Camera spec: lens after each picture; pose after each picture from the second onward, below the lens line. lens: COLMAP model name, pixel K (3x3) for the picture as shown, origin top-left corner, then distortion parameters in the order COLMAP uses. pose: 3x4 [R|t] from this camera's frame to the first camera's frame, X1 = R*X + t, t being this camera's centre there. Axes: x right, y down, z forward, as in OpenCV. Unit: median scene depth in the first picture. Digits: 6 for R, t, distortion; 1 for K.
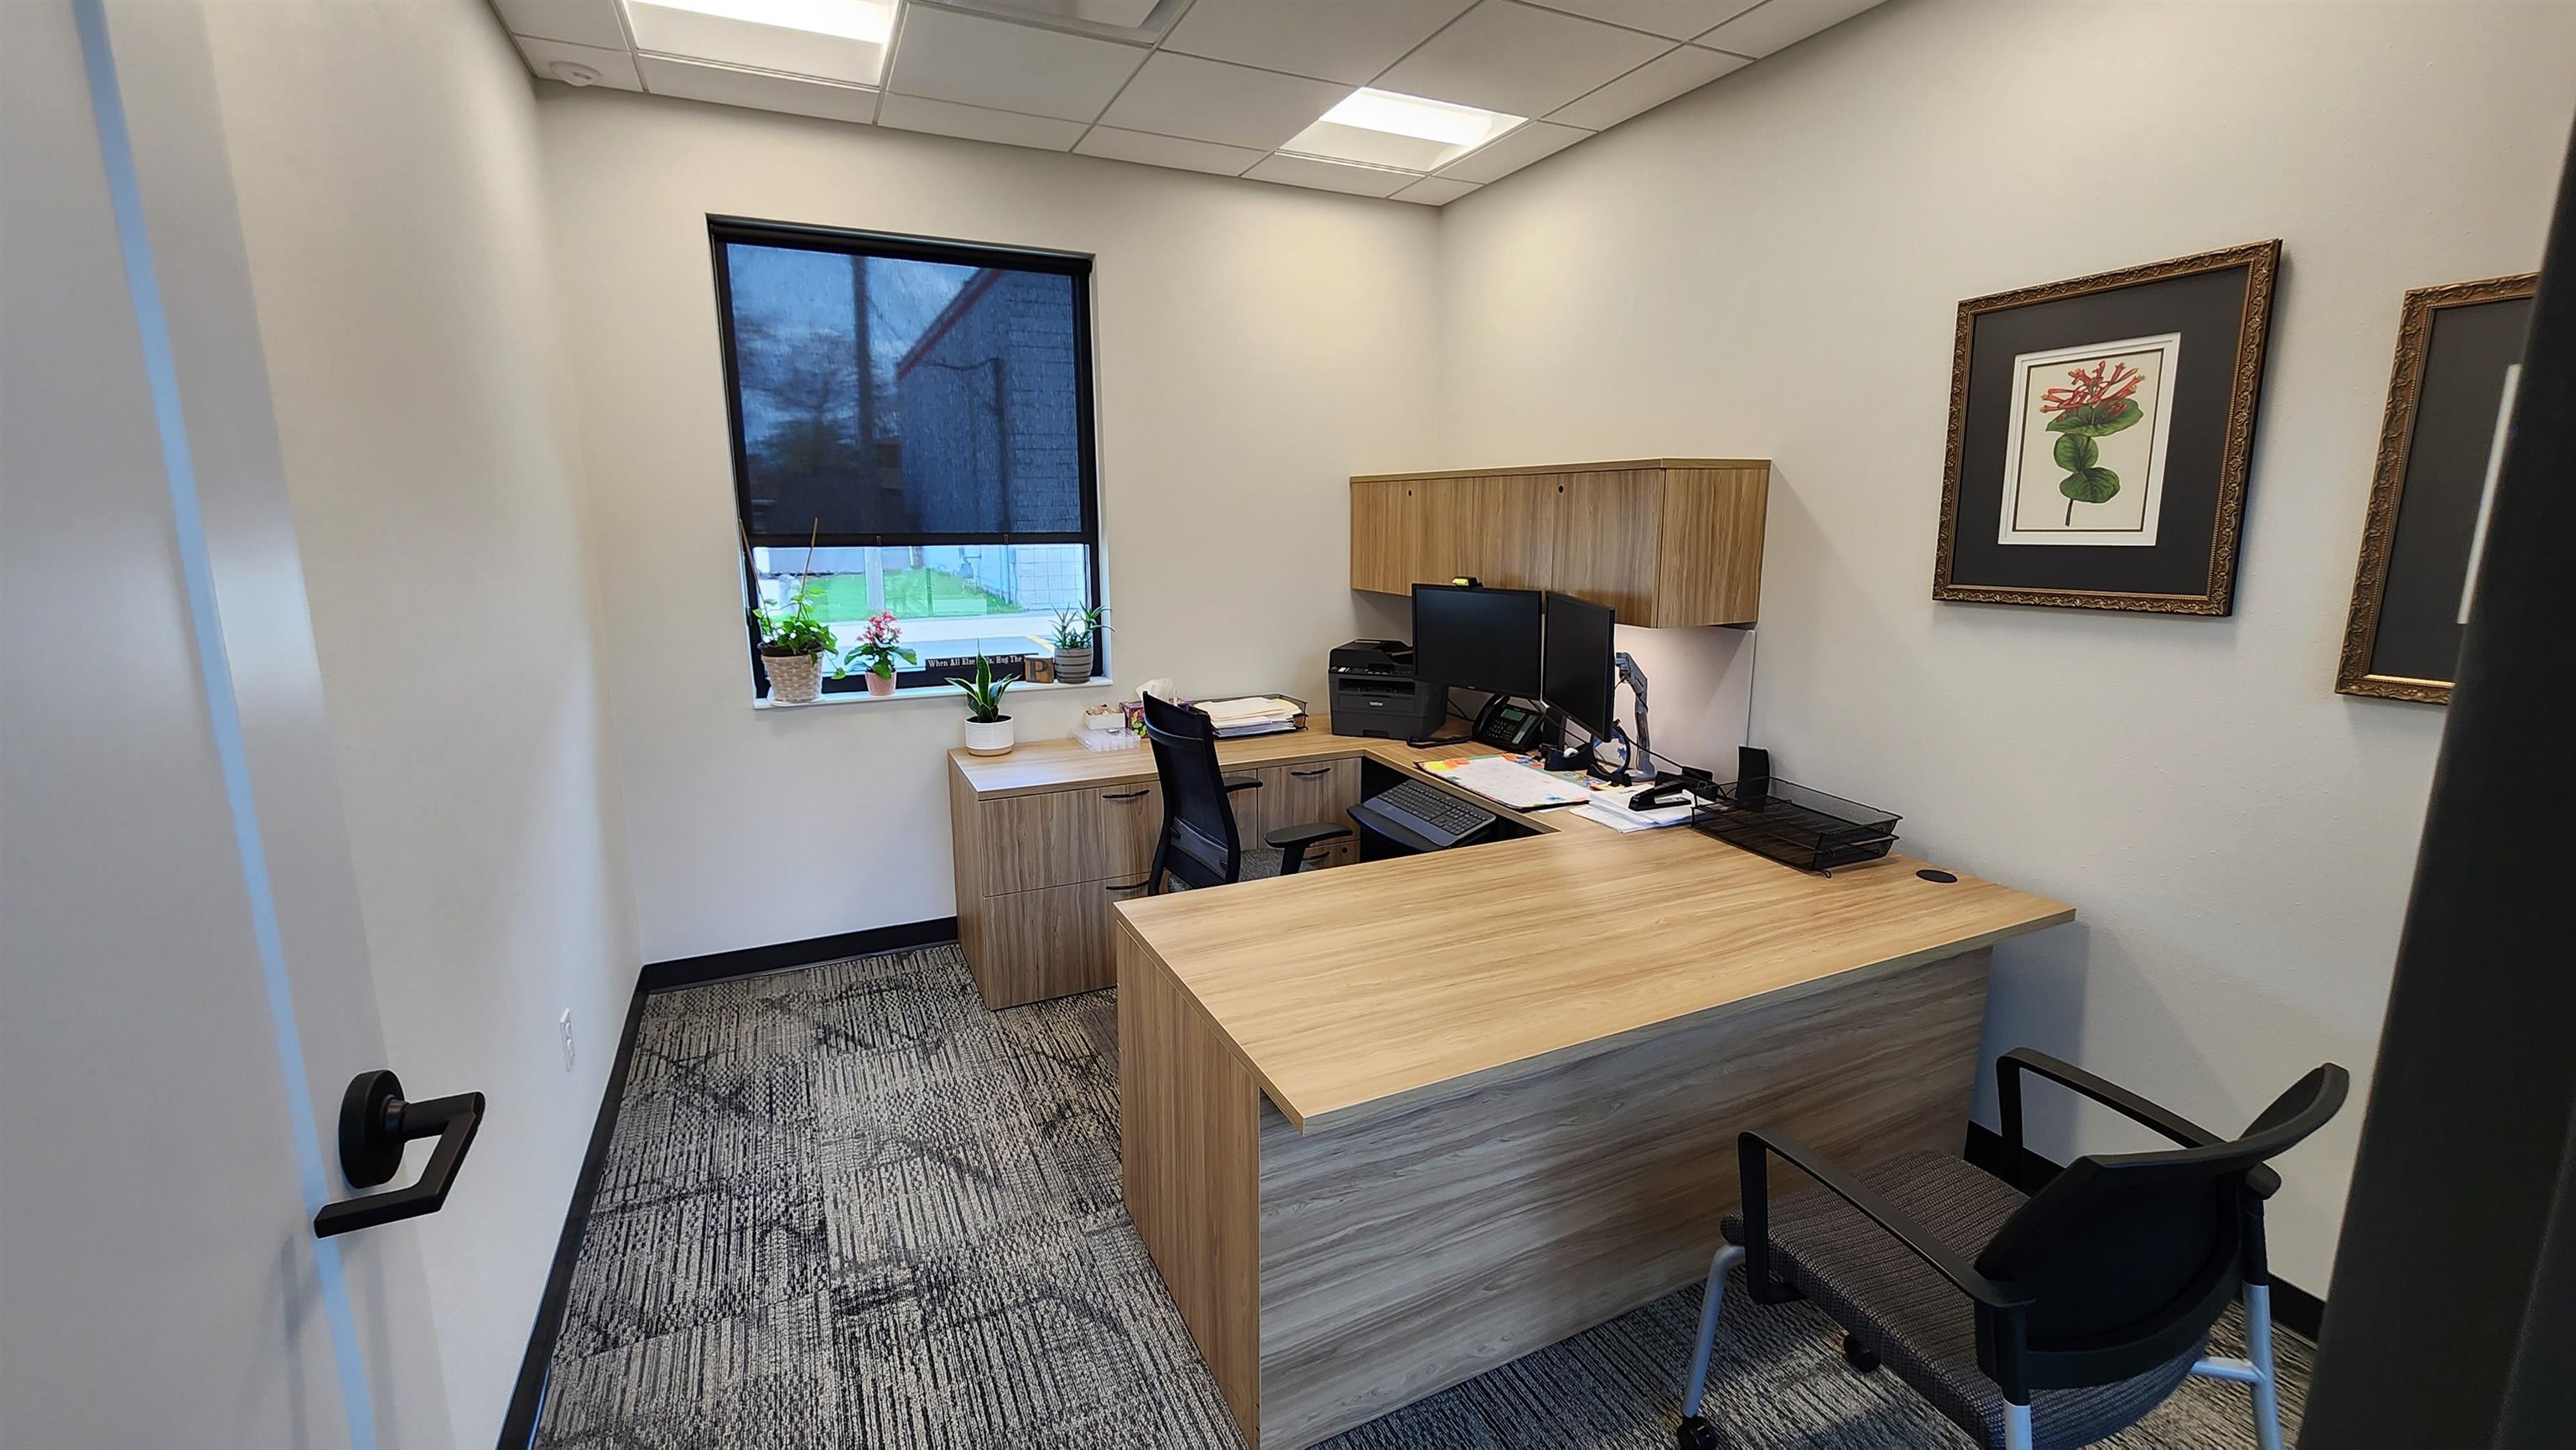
lens RADIAL K [[1053.7, 0, 1288.0], [0, 1053.7, 725.0], [0, 0, 1]] dist [0.000520, 0.000017]
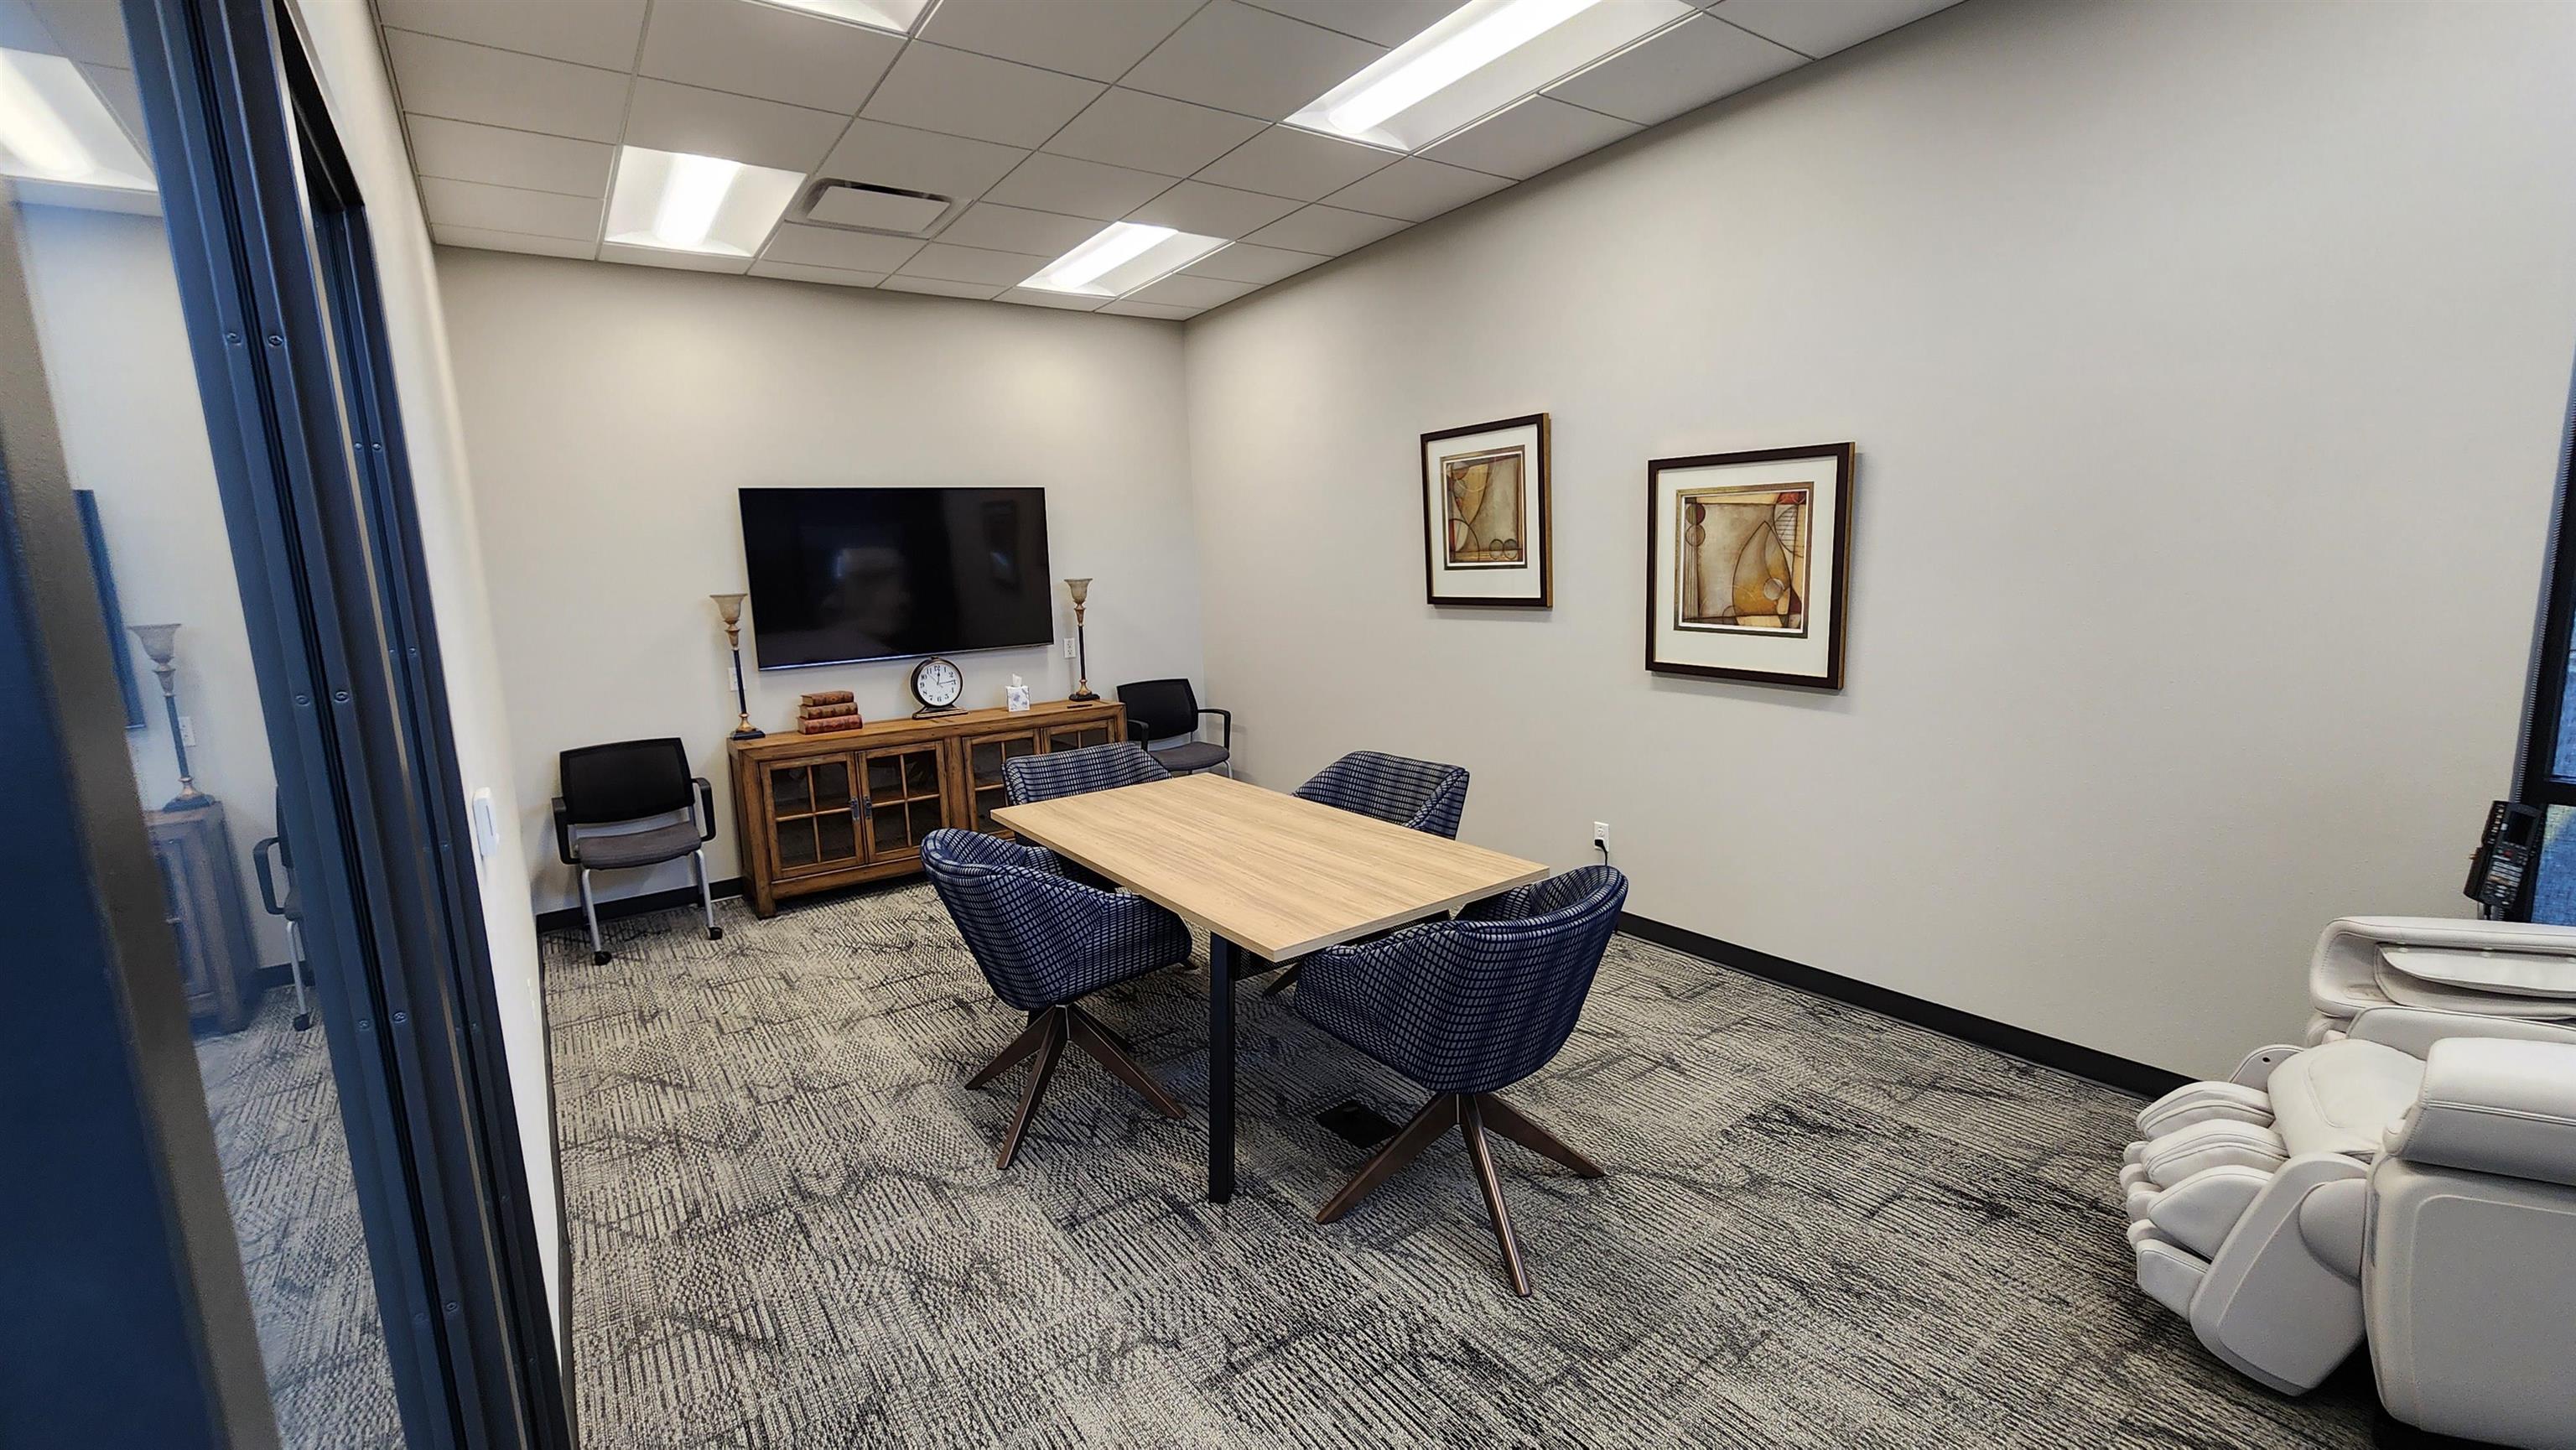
lens RADIAL K [[1053.7, 0, 1288.0], [0, 1053.7, 725.0], [0, 0, 1]] dist [0.000520, 0.000017]
pose [[0.171963, 0.151985, -0.973308, 1.477496], [-0.154862, 0.979913, 0.125656, -0.165856], [0.972855, 0.129120, 0.192045, 0.622563]]
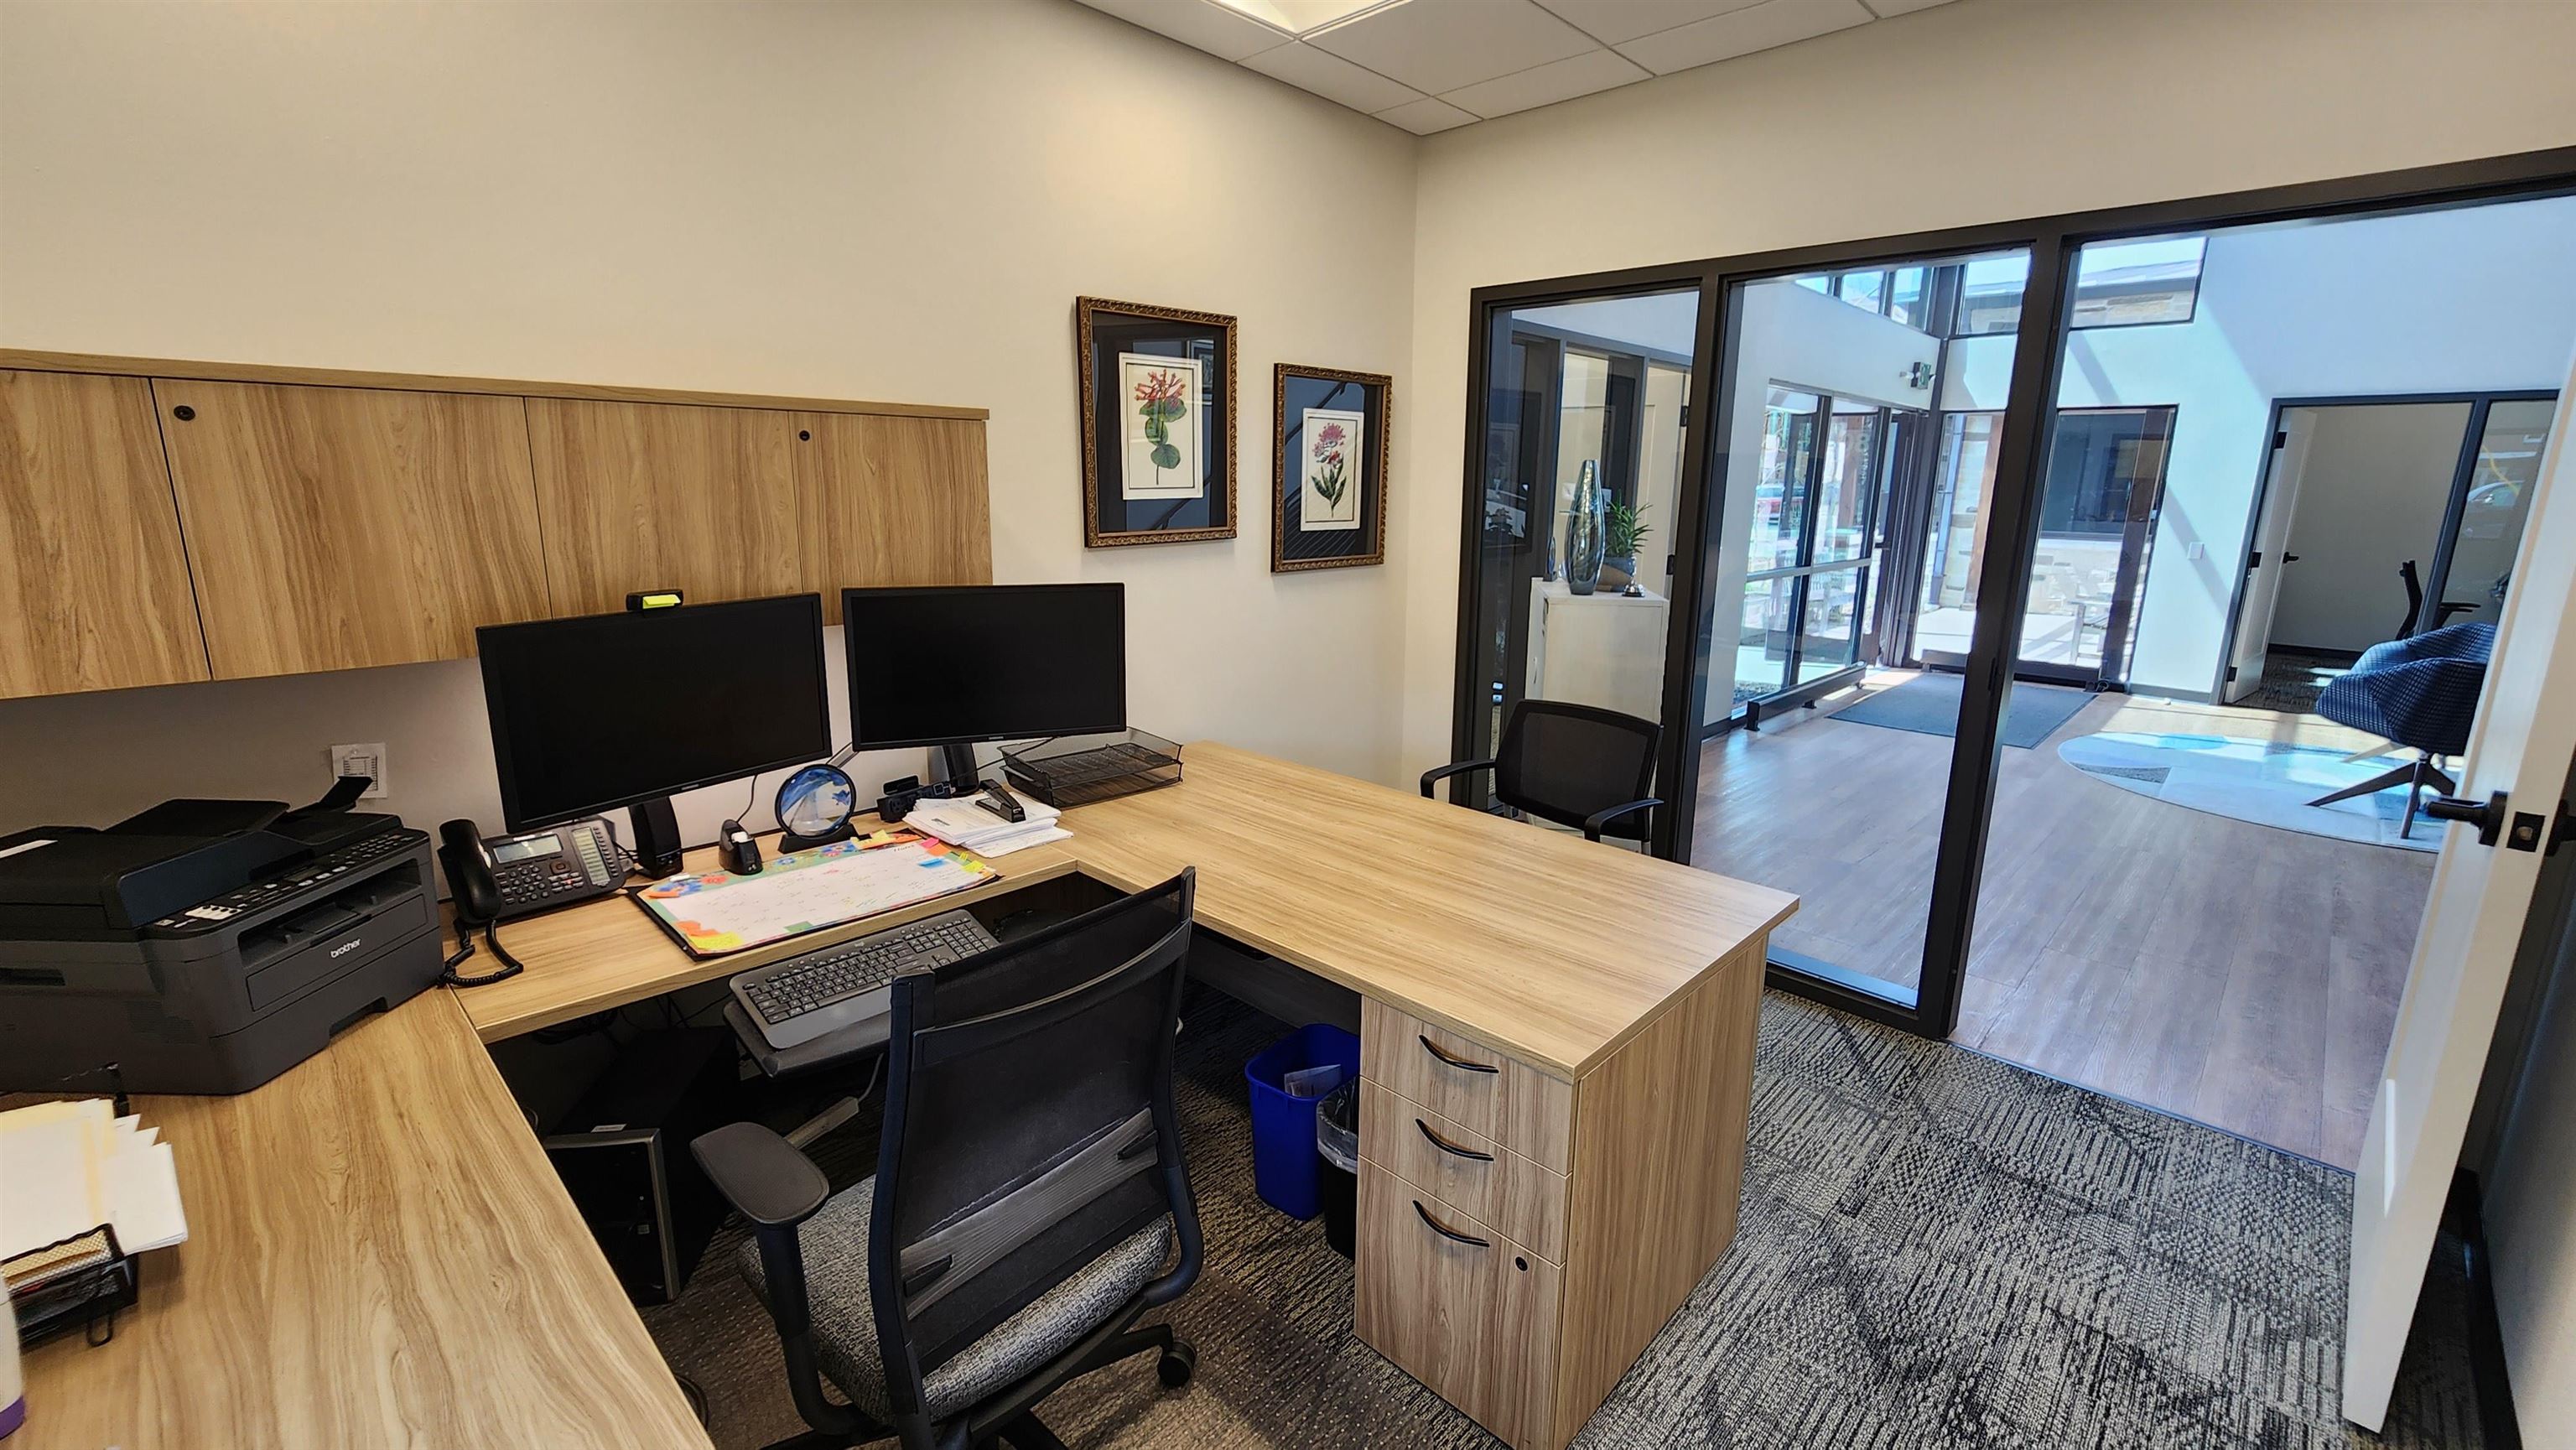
lens RADIAL K [[1085.4, 0, 1300.0], [0, 1085.4, 714.4], [0, 0, 1]] dist [-0.000314, 0.000104]
pose [[-0.357727, -0.207043, 0.910585, -0.719929], [0.171596, 0.943933, 0.282038, -0.281278], [-0.917925, 0.257145, -0.302143, 1.370741]]
